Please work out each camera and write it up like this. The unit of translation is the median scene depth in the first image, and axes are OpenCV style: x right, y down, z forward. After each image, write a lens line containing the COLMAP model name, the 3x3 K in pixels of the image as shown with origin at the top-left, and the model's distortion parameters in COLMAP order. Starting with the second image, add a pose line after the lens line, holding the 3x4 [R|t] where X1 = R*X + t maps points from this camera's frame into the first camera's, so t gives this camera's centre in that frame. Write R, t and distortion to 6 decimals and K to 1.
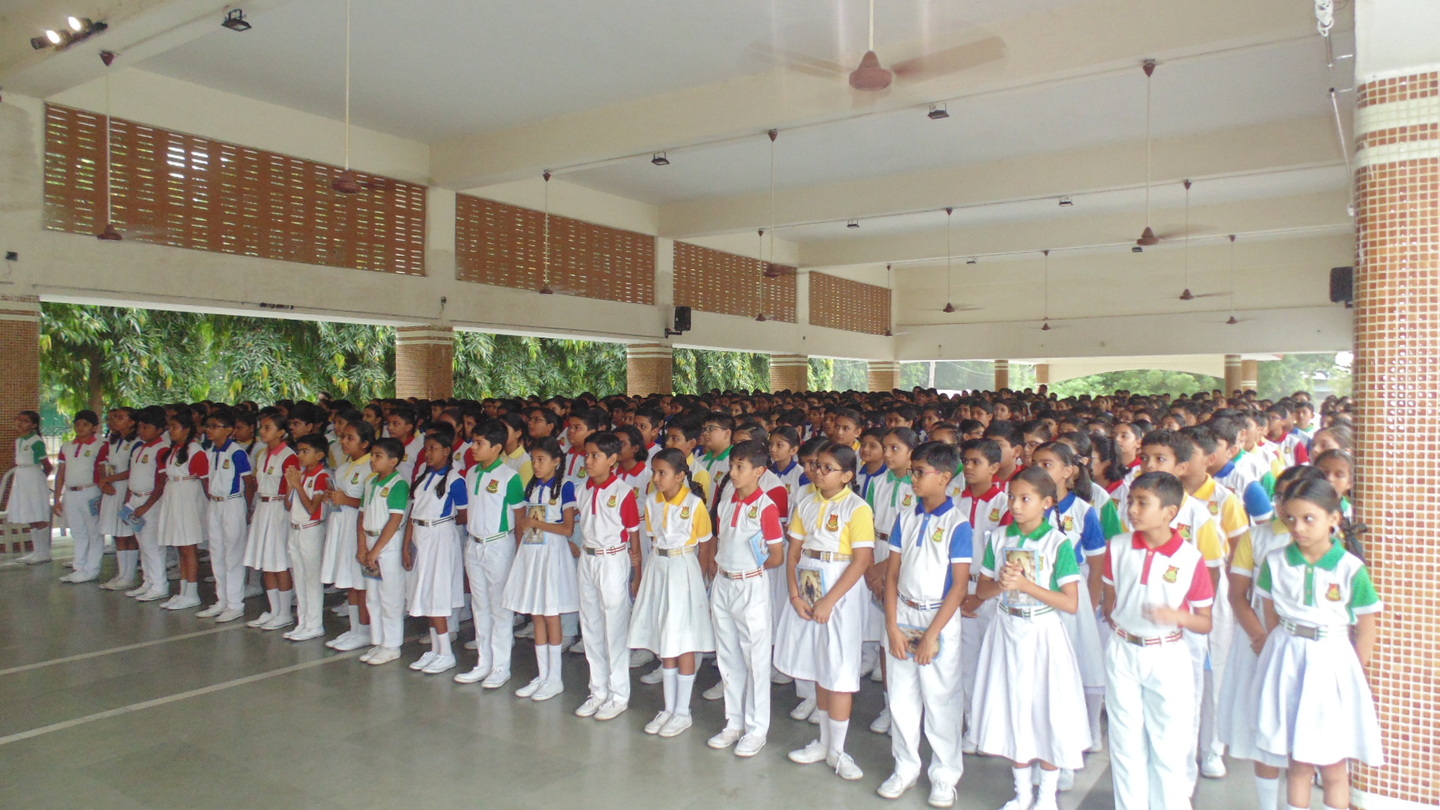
lens RADIAL K [[958.3, 0, 722.2], [0, 958.3, 397.9], [0, 0, 1]] dist [-0.005371, -0.011108]
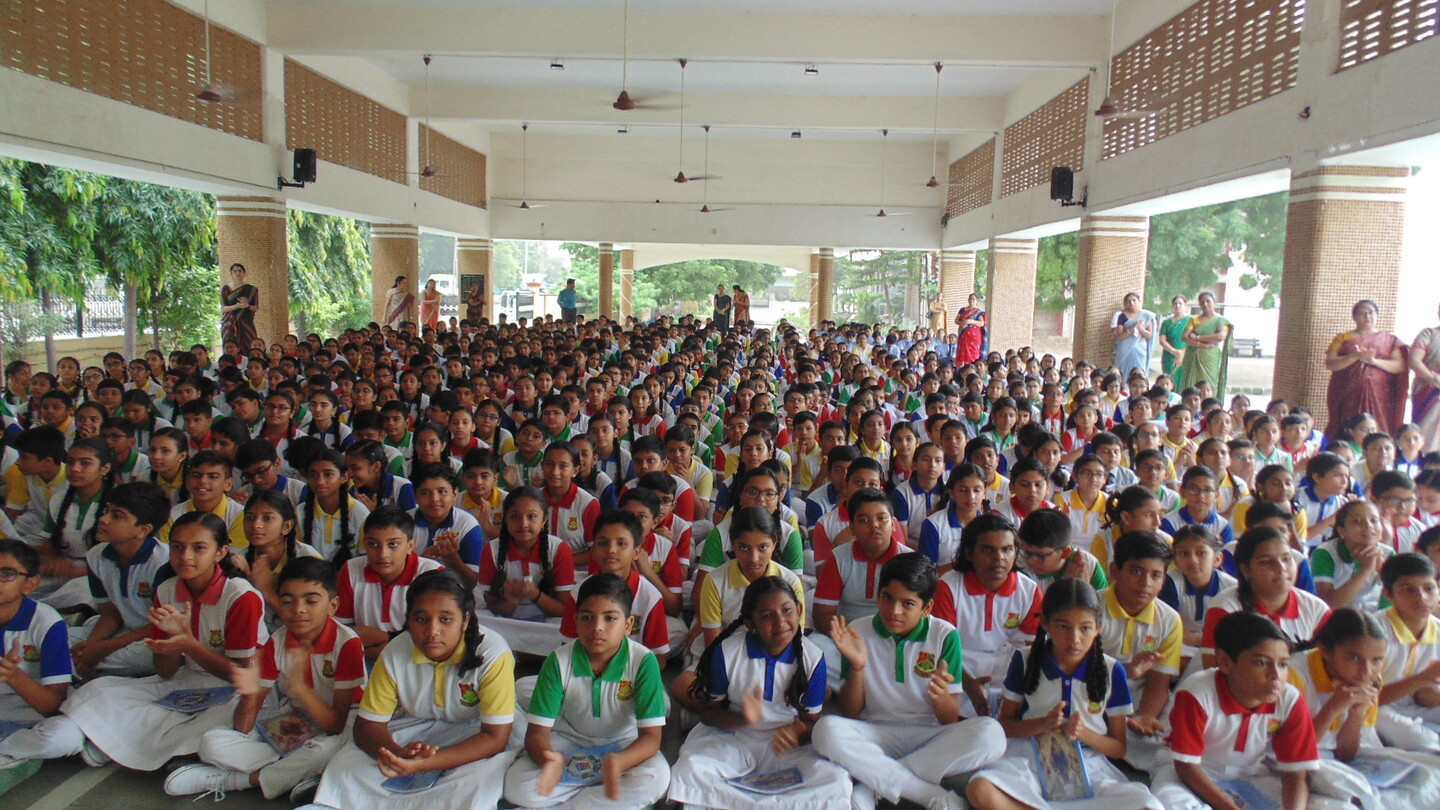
lens RADIAL K [[958.3, 0, 719.3], [0, 958.3, 414.8], [0, 0, 1]] dist [-0.005371, -0.011108]
pose [[0.841801, -0.049804, 0.537486, -0.170274], [-0.022433, 0.991646, 0.127022, 0.007382], [-0.539322, -0.118985, 0.833651, 0.175245]]
